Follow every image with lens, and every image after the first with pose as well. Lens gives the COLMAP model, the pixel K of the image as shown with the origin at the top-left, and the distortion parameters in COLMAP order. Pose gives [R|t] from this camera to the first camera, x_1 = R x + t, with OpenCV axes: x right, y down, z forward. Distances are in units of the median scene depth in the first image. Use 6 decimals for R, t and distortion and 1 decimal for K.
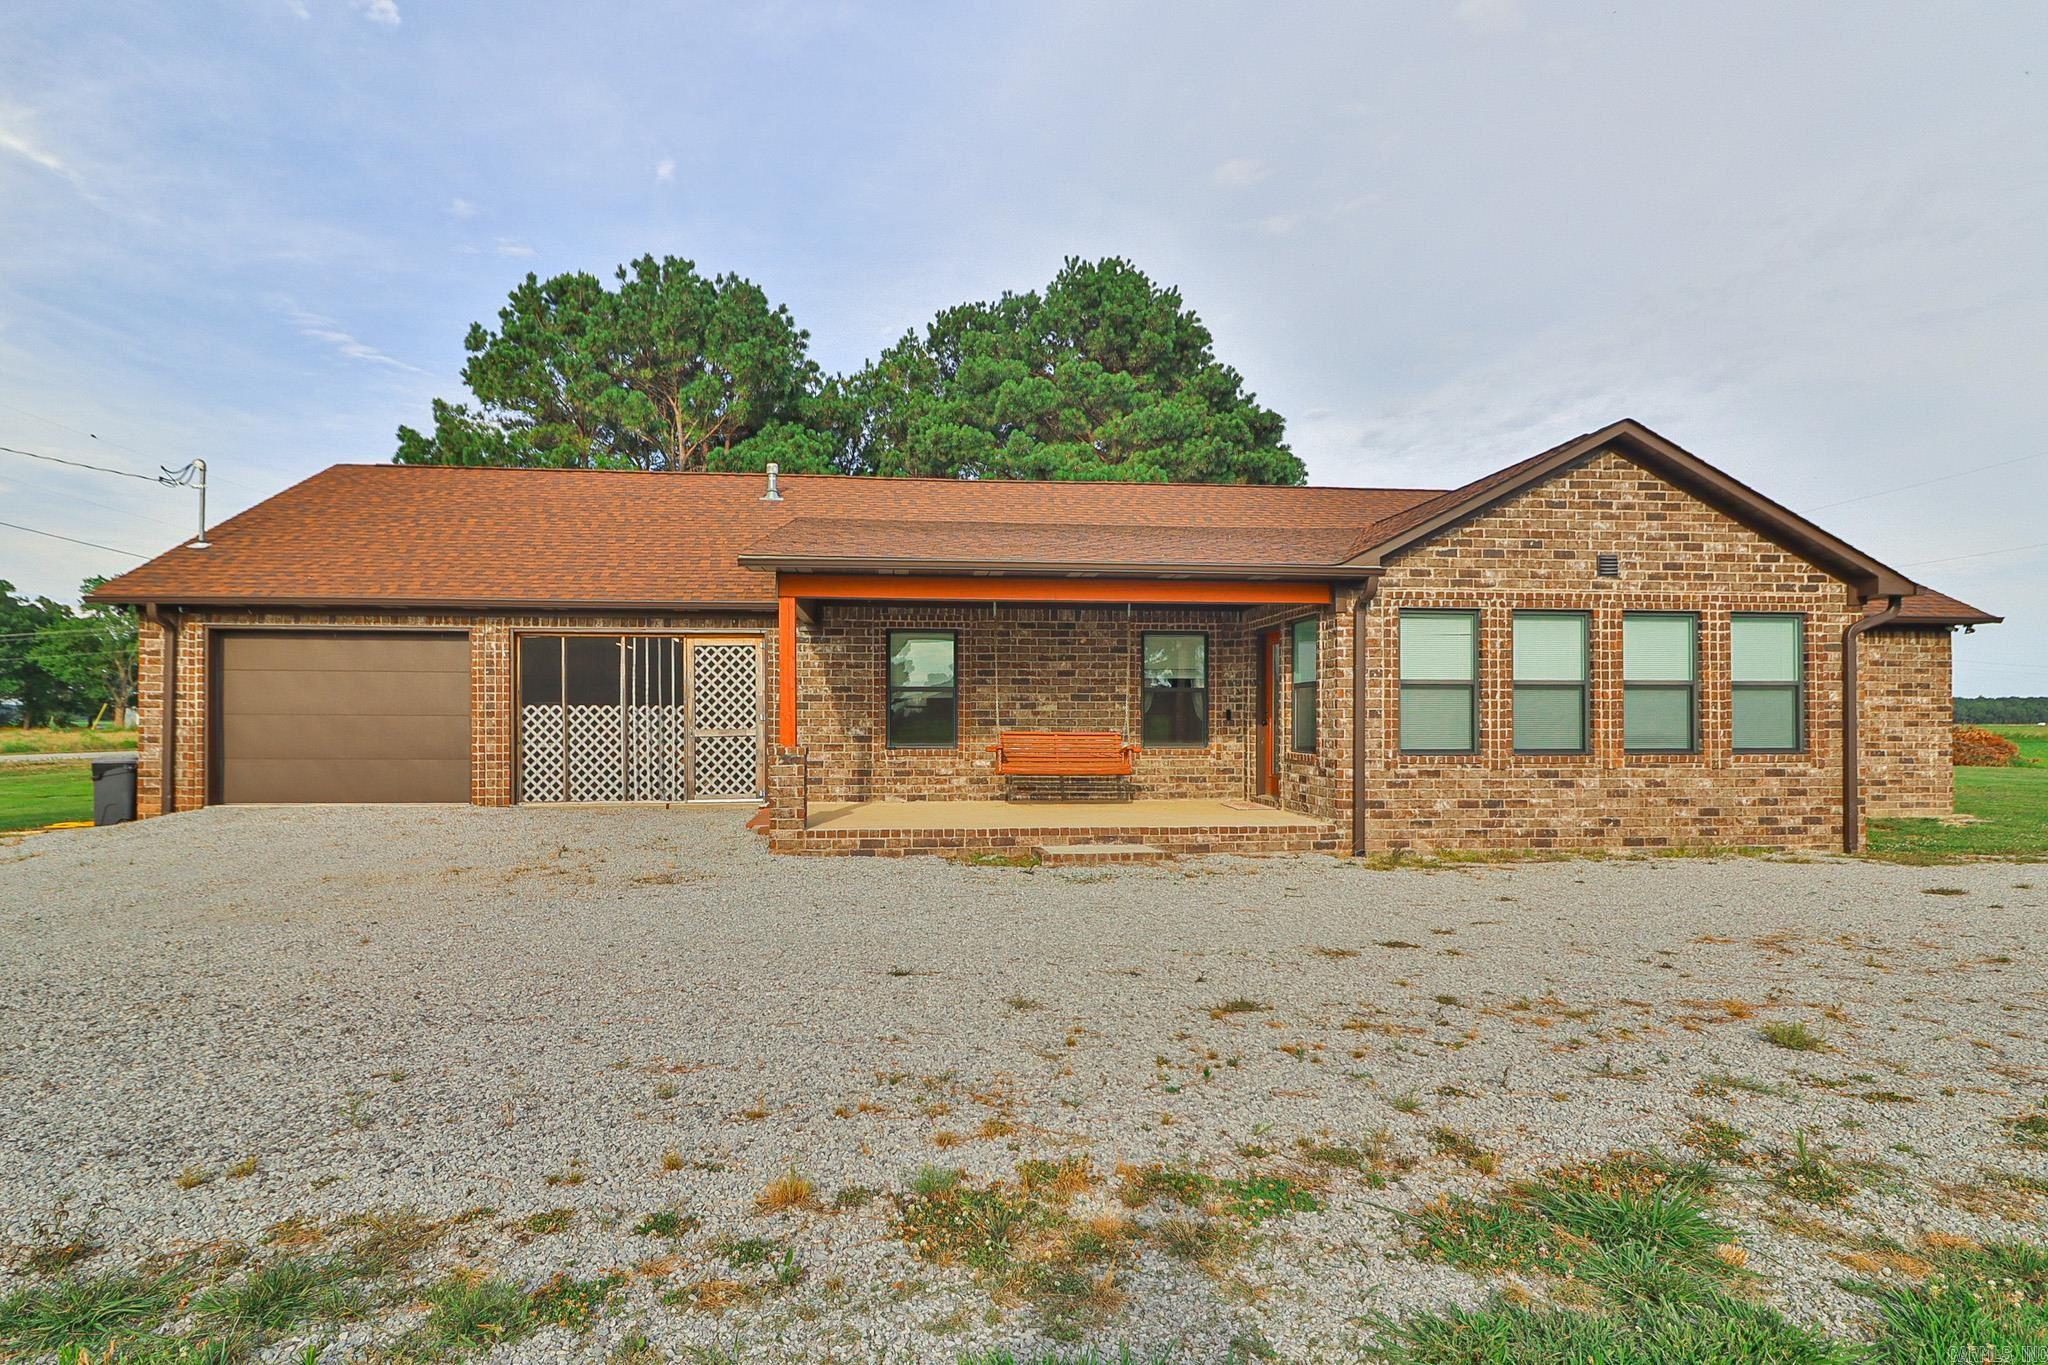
lens RADIAL K [[1009.7, 0, 1020.8], [0, 1009.7, 716.9], [0, 0, 1]] dist [-0.000128, -0.000053]
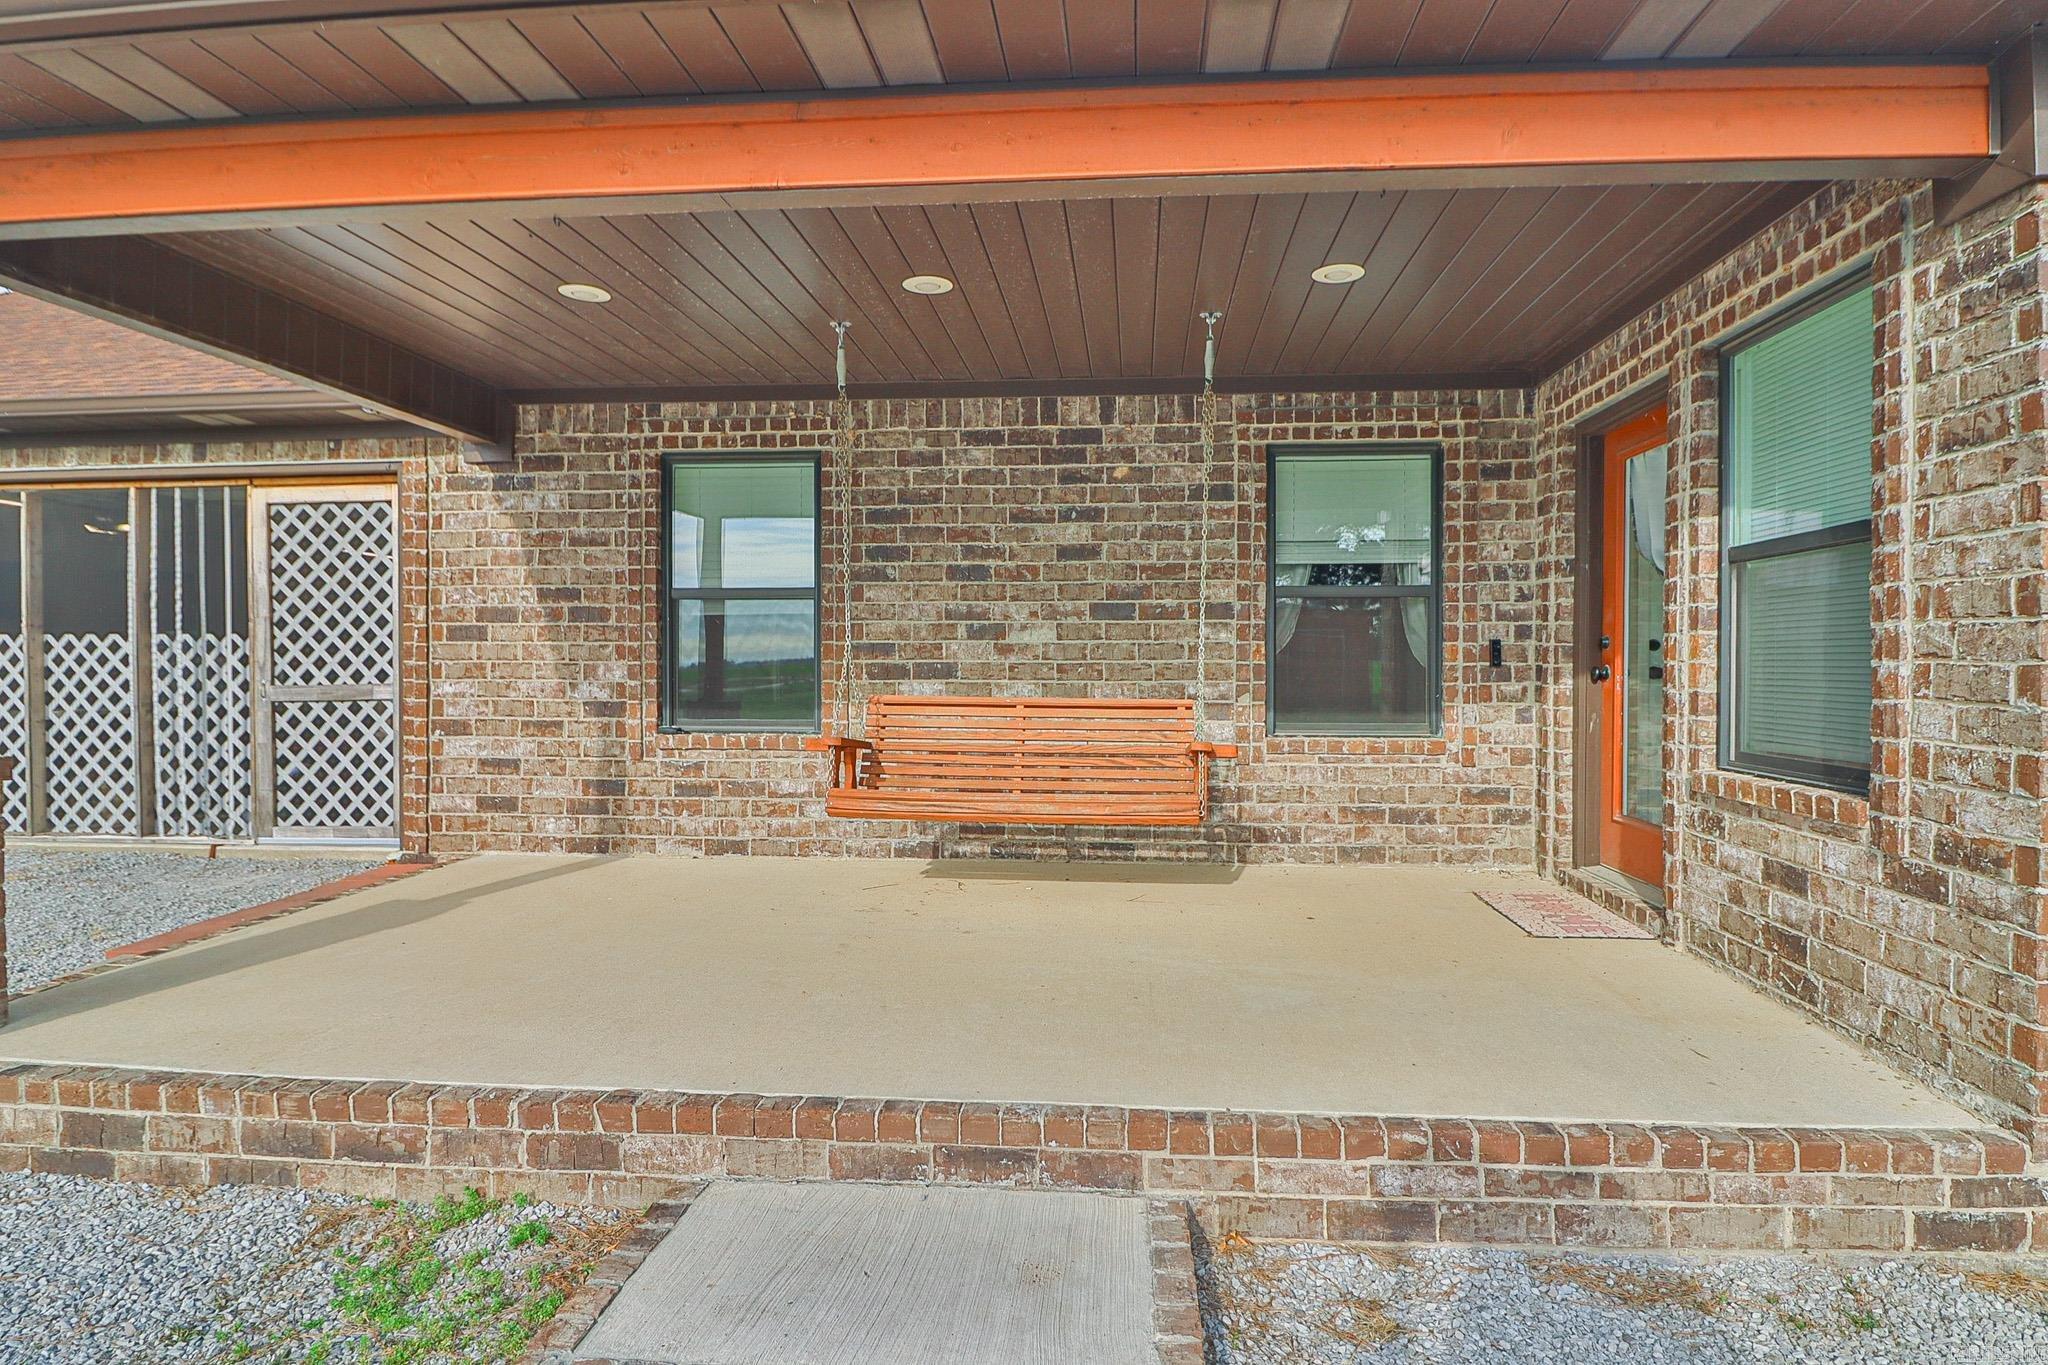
lens RADIAL K [[1077.4, 0, 1049.3], [0, 1077.4, 671.1], [0, 0, 1]] dist [0.003498, -0.019903]
pose [[0.985420, 0.001845, -0.170130, 0.109725], [-0.000408, 0.999964, 0.008480, 0.001624], [0.170140, -0.008287, 0.985385, 0.575520]]
